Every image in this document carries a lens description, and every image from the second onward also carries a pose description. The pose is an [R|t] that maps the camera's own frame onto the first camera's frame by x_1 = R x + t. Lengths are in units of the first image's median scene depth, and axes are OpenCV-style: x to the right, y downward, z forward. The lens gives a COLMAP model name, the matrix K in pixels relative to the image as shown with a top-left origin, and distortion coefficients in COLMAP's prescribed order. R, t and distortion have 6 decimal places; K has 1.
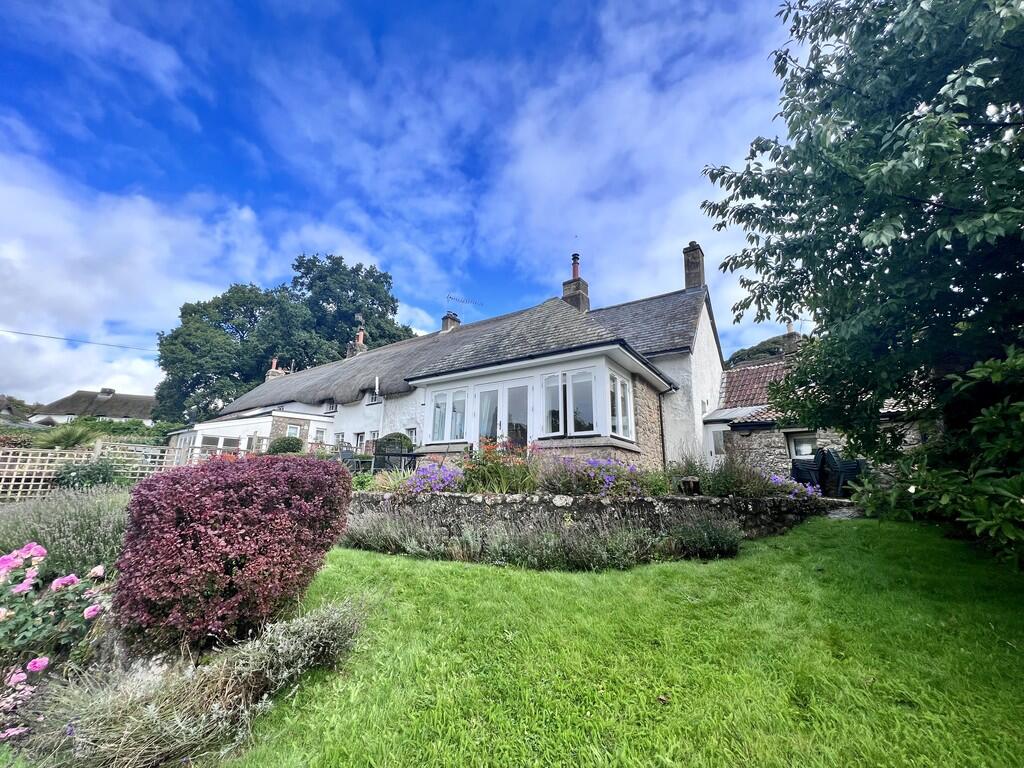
lens RADIAL K [[407.7, 0, 513.3], [0, 407.7, 384.9], [0, 0, 1]] dist [0.000072, -0.000011]
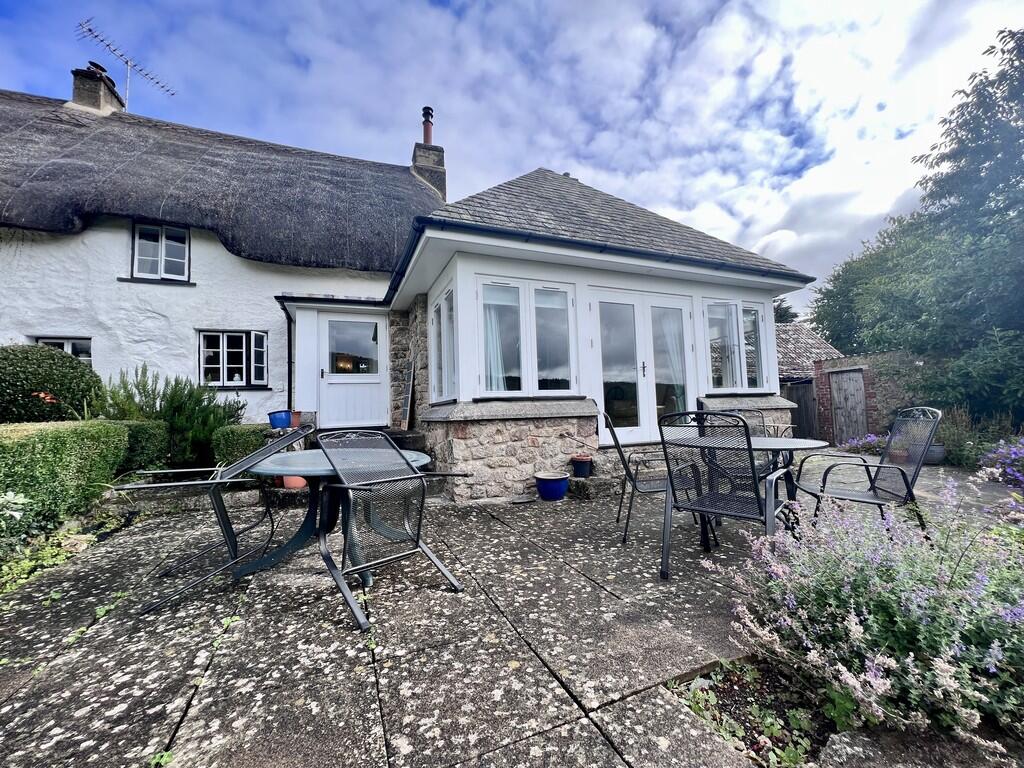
lens RADIAL K [[412.9, 0, 512.1], [0, 412.9, 385.1], [0, 0, 1]] dist [-0.003235, -0.000034]
pose [[0.552323, 0.026914, 0.833196, -0.545597], [-0.157258, 0.984898, 0.072431, 0.096548], [-0.818663, -0.171032, 0.548214, 0.747160]]
